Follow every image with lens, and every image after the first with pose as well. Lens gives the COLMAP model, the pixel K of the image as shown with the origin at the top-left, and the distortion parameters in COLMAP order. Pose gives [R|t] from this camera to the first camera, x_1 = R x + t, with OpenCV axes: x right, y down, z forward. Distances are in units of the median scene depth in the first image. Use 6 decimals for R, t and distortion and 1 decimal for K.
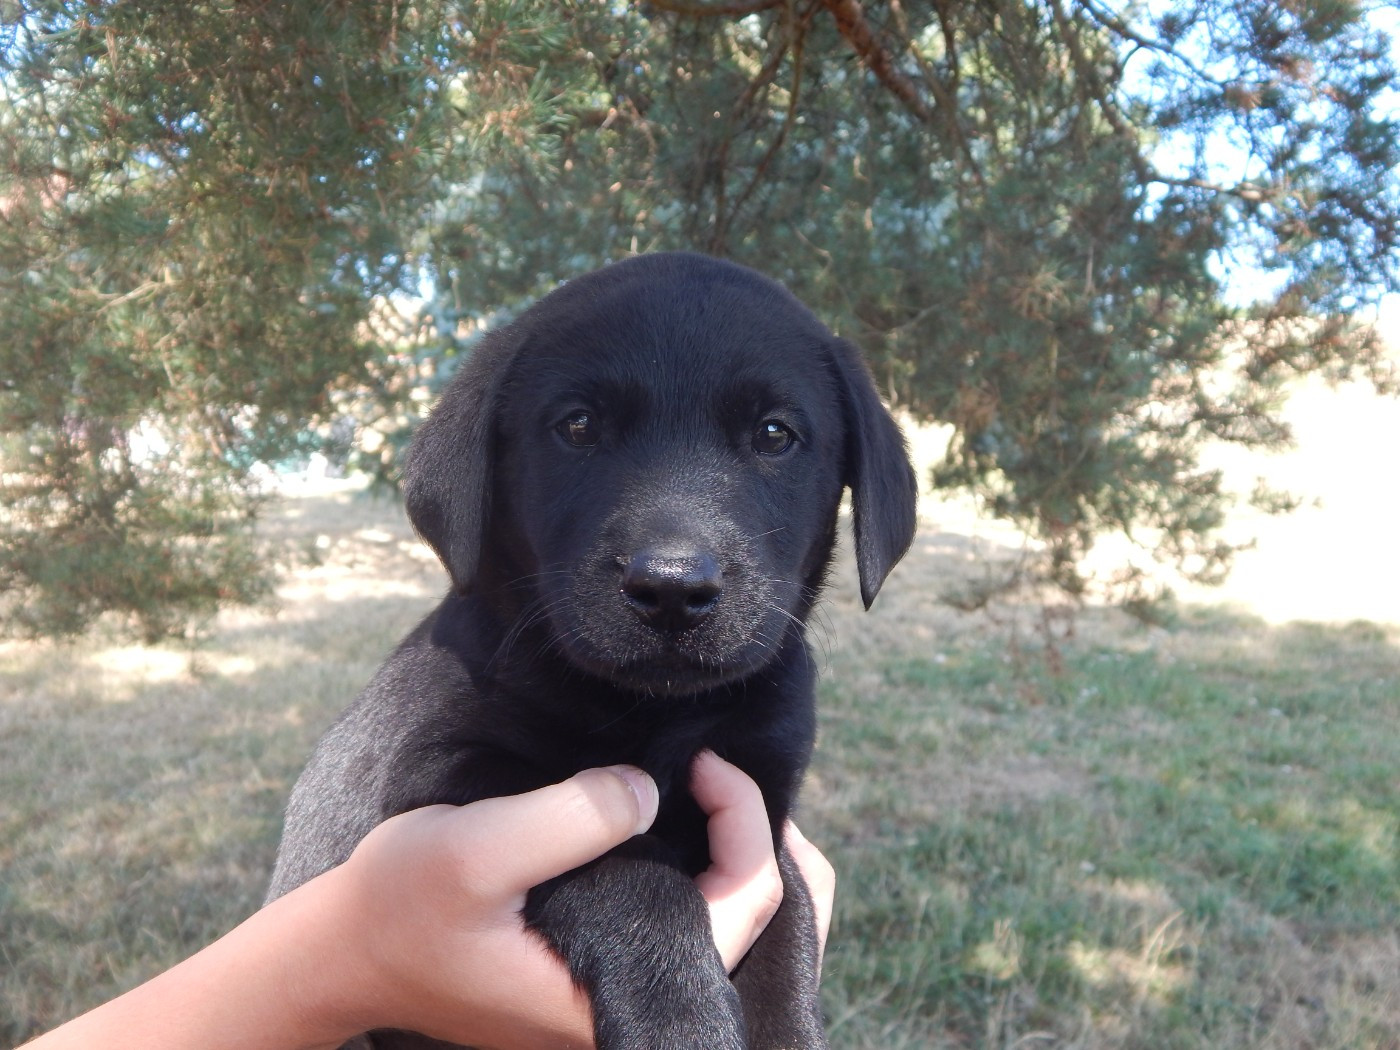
lens RADIAL K [[1417.0, 0, 700.0], [0, 1417.0, 525.0], [0, 0, 1]] dist [-0.003410, -0.004506]
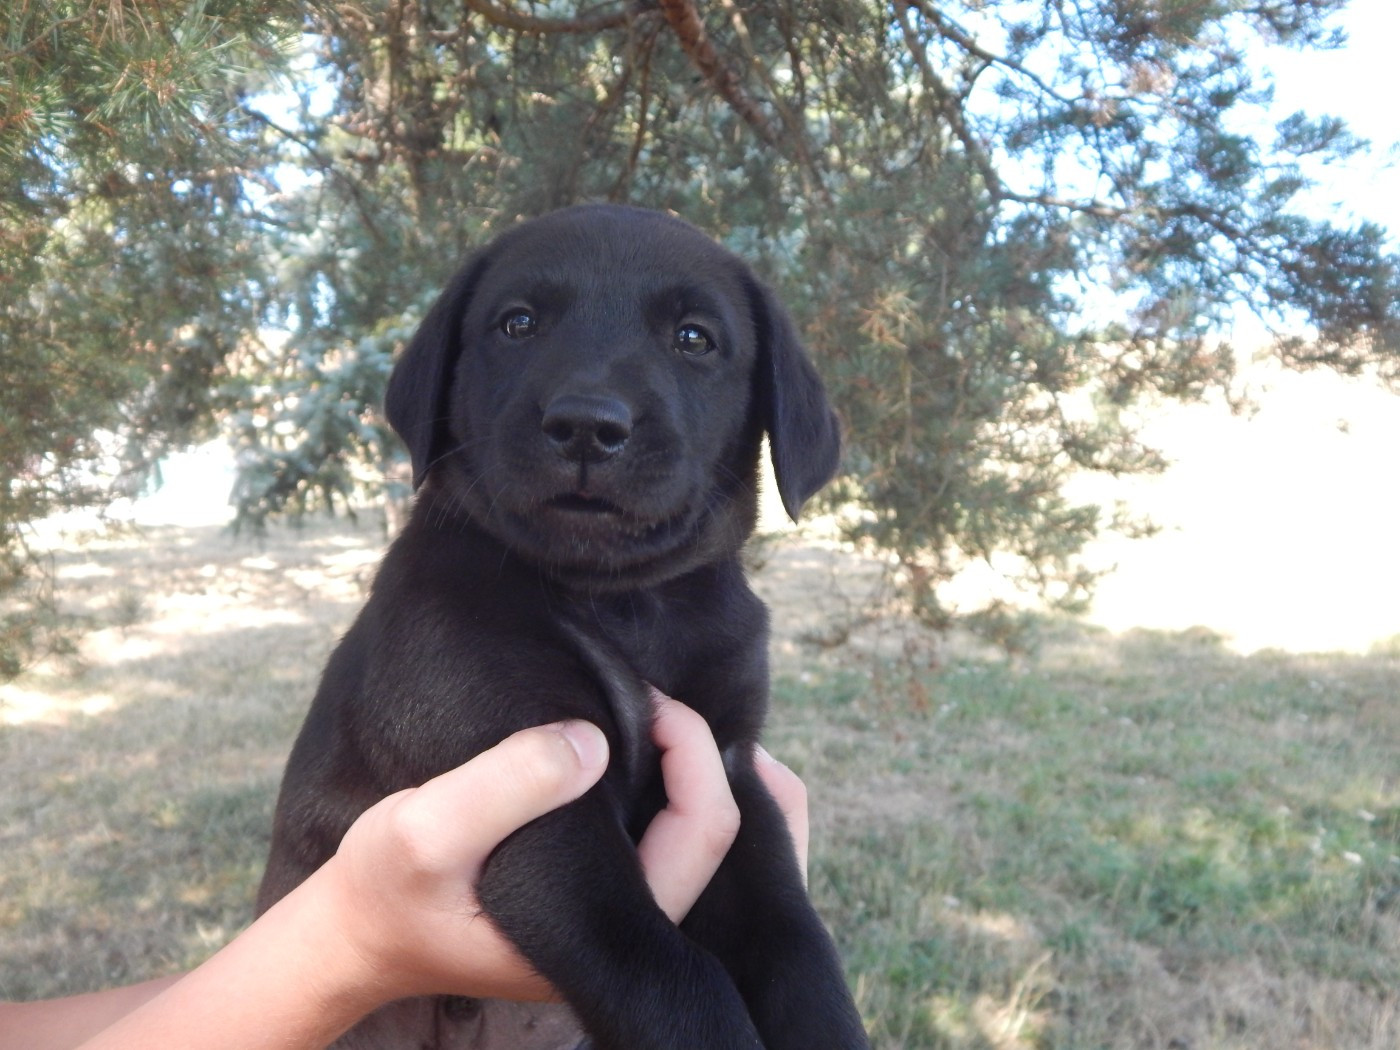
lens RADIAL K [[1187.1, 0, 700.0], [0, 1187.1, 525.0], [0, 0, 1]] dist [-0.013280, -0.000768]
pose [[0.997428, -0.022061, 0.068193, 0.047343], [0.022005, 0.999757, 0.001566, -0.023665], [-0.068211, -0.000062, 0.997671, 0.187899]]
